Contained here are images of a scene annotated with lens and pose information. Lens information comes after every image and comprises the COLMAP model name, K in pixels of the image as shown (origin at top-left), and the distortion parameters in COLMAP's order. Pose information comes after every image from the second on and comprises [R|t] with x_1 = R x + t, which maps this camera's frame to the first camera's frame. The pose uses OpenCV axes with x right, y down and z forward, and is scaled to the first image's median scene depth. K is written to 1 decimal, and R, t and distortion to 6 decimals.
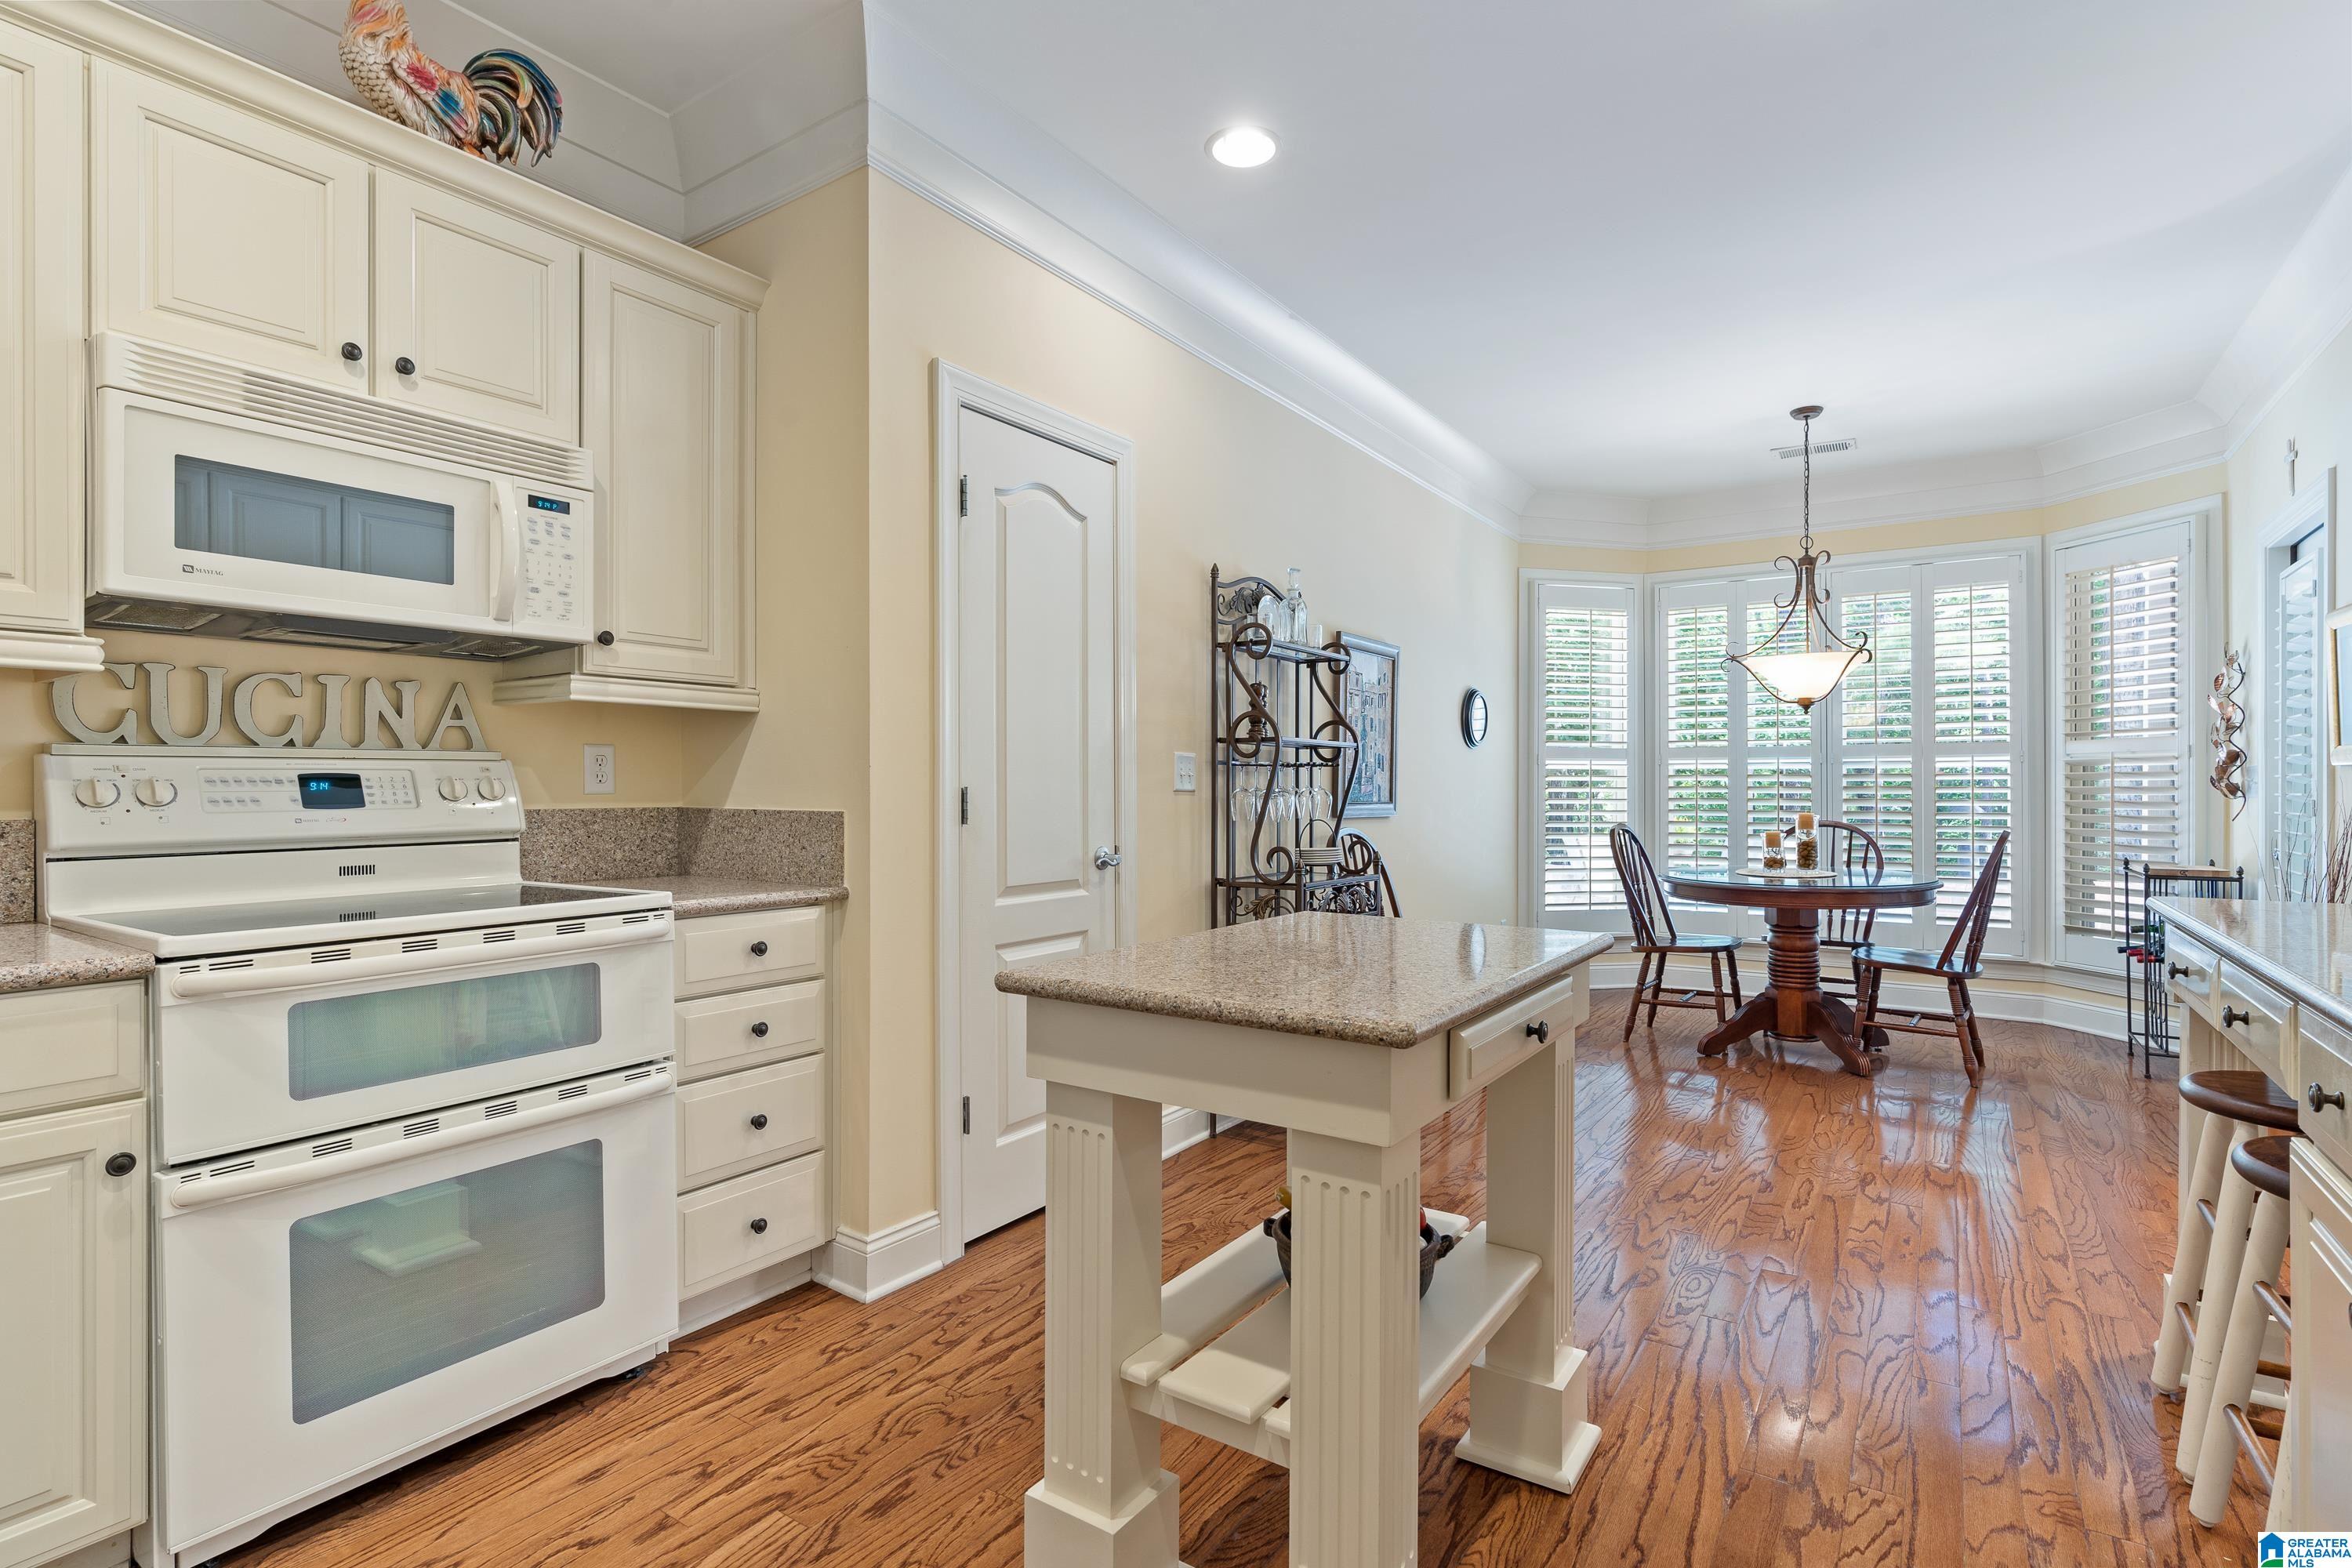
lens RADIAL K [[1126.3, 0, 1187.6], [0, 1126.3, 788.5], [0, 0, 1]] dist [-0.004383, 0.000508]
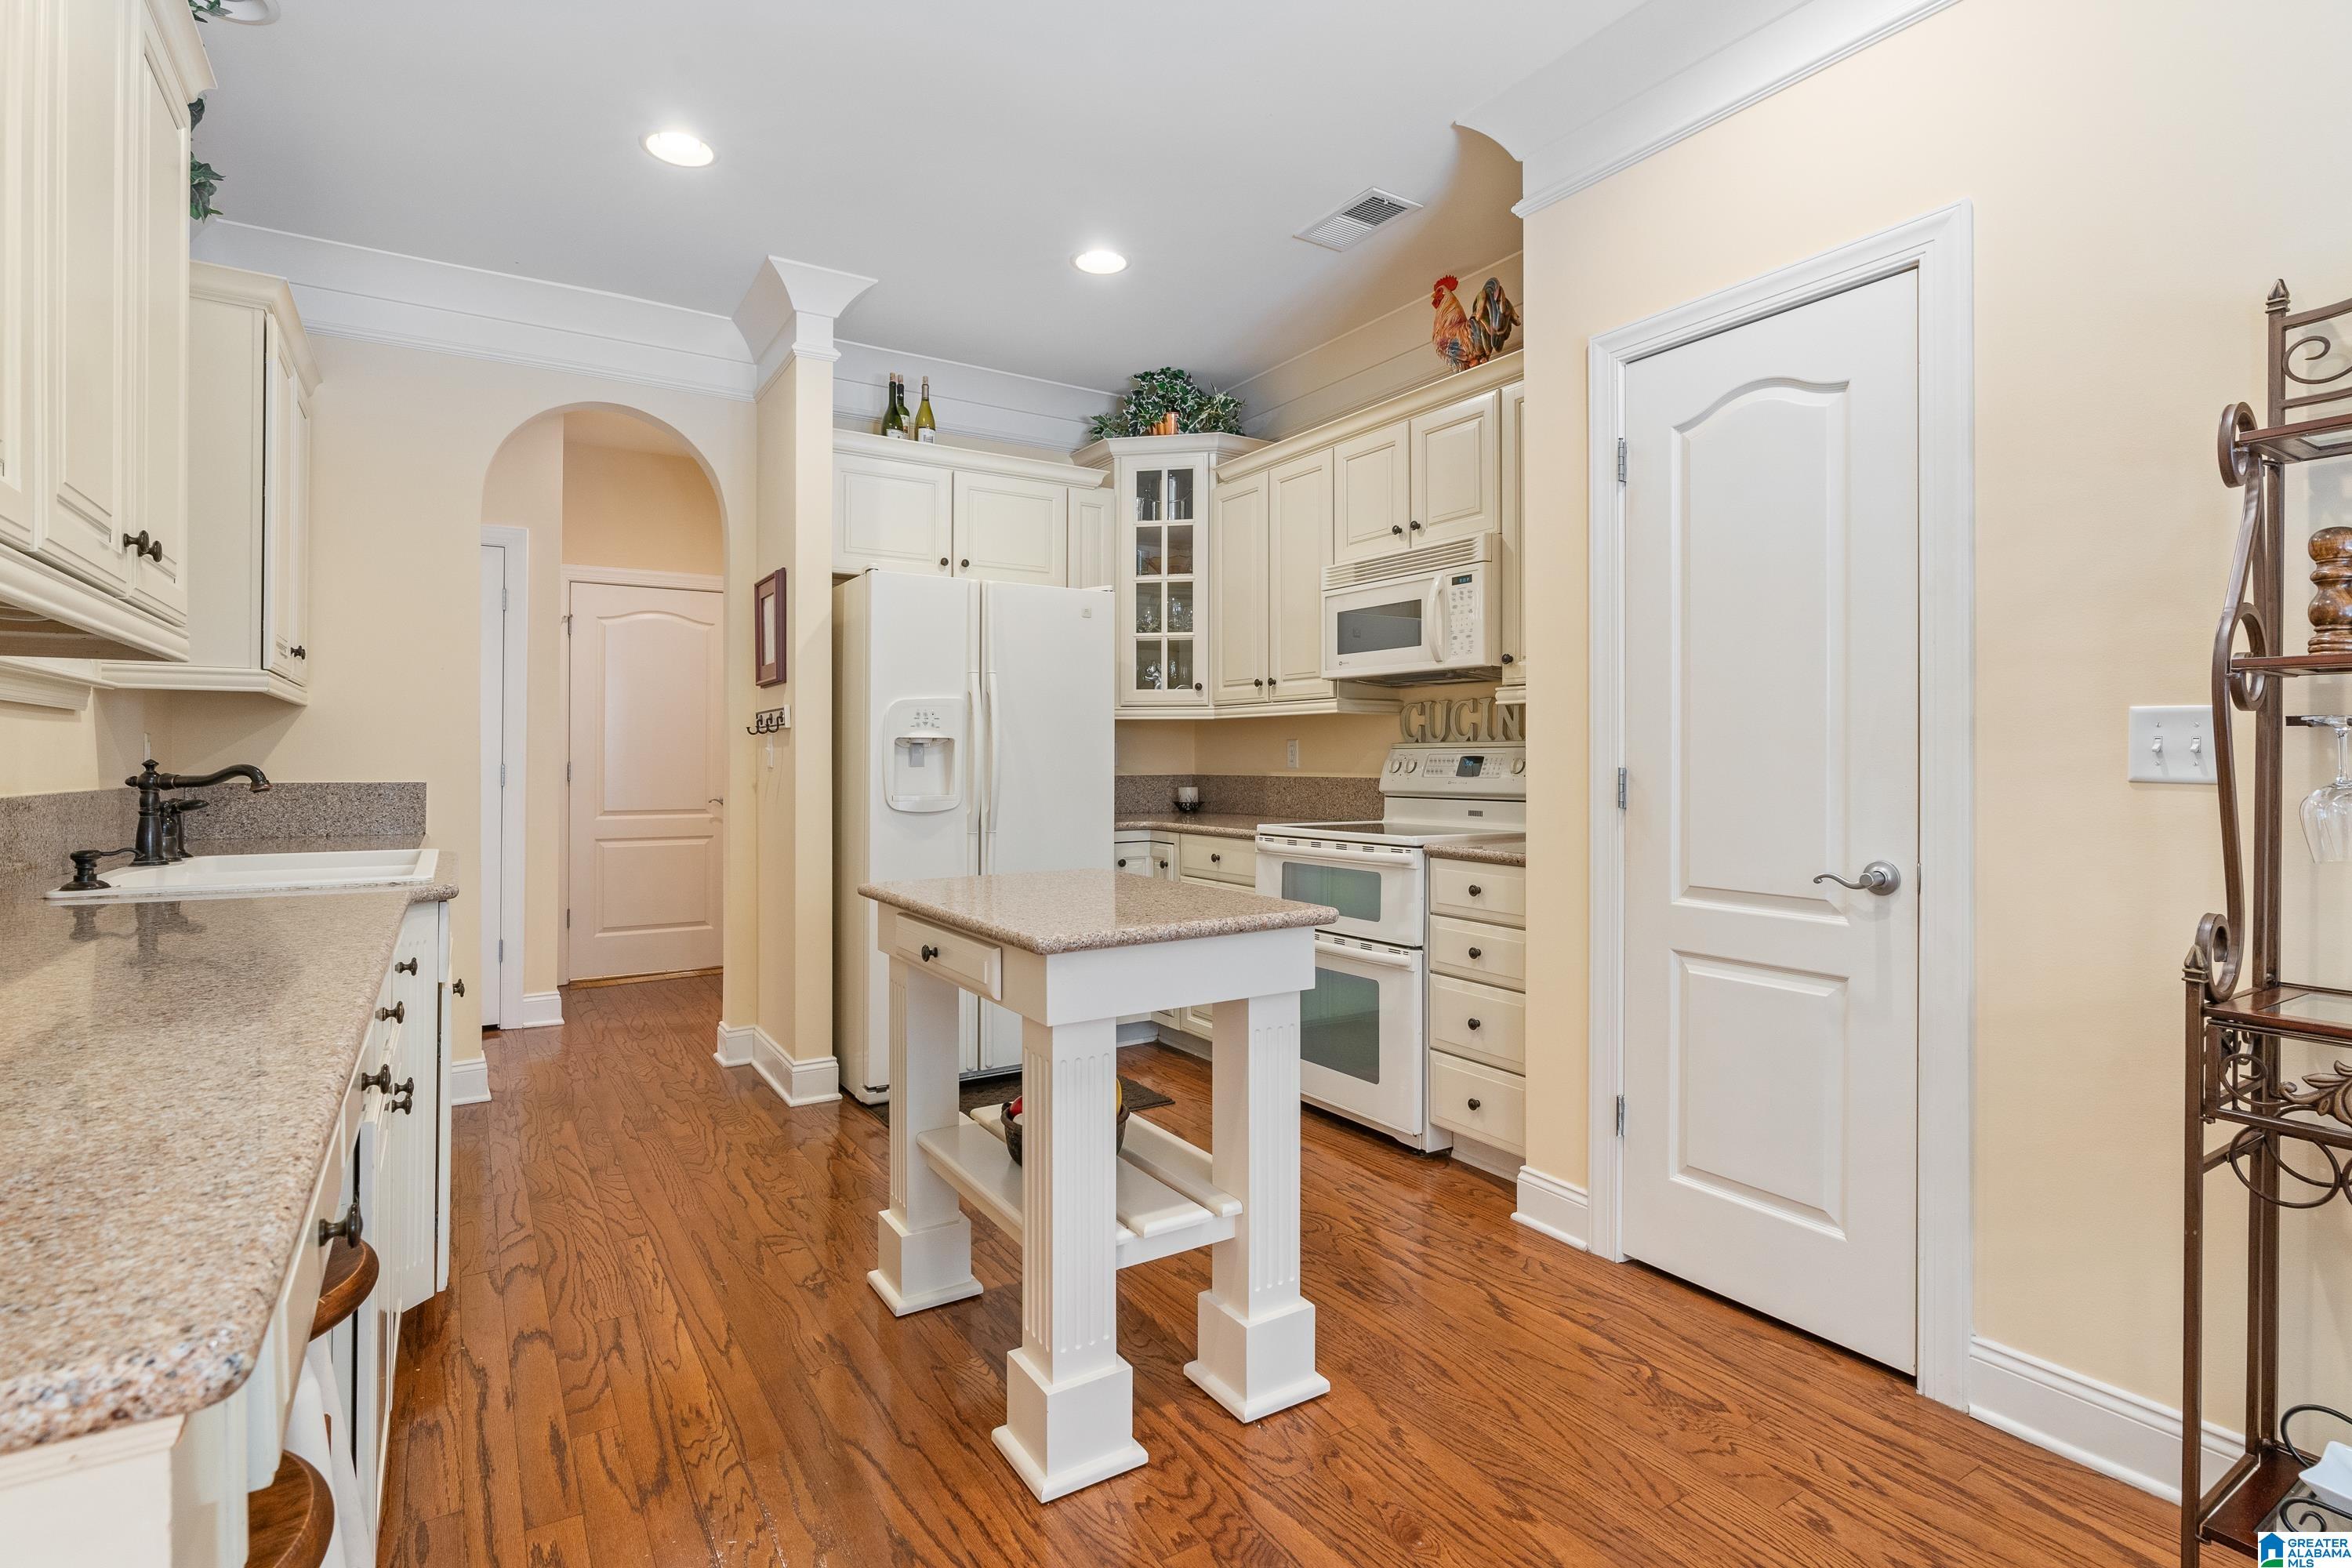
lens RADIAL K [[1126.3, 0, 1184.8], [0, 1126.3, 761.9], [0, 0, 1]] dist [-0.004383, 0.000508]
pose [[-0.388776, 0.000242, -0.921332, 1.066008], [-0.008086, 0.999961, 0.003674, -0.008806], [0.921297, 0.008878, -0.388759, 1.350419]]
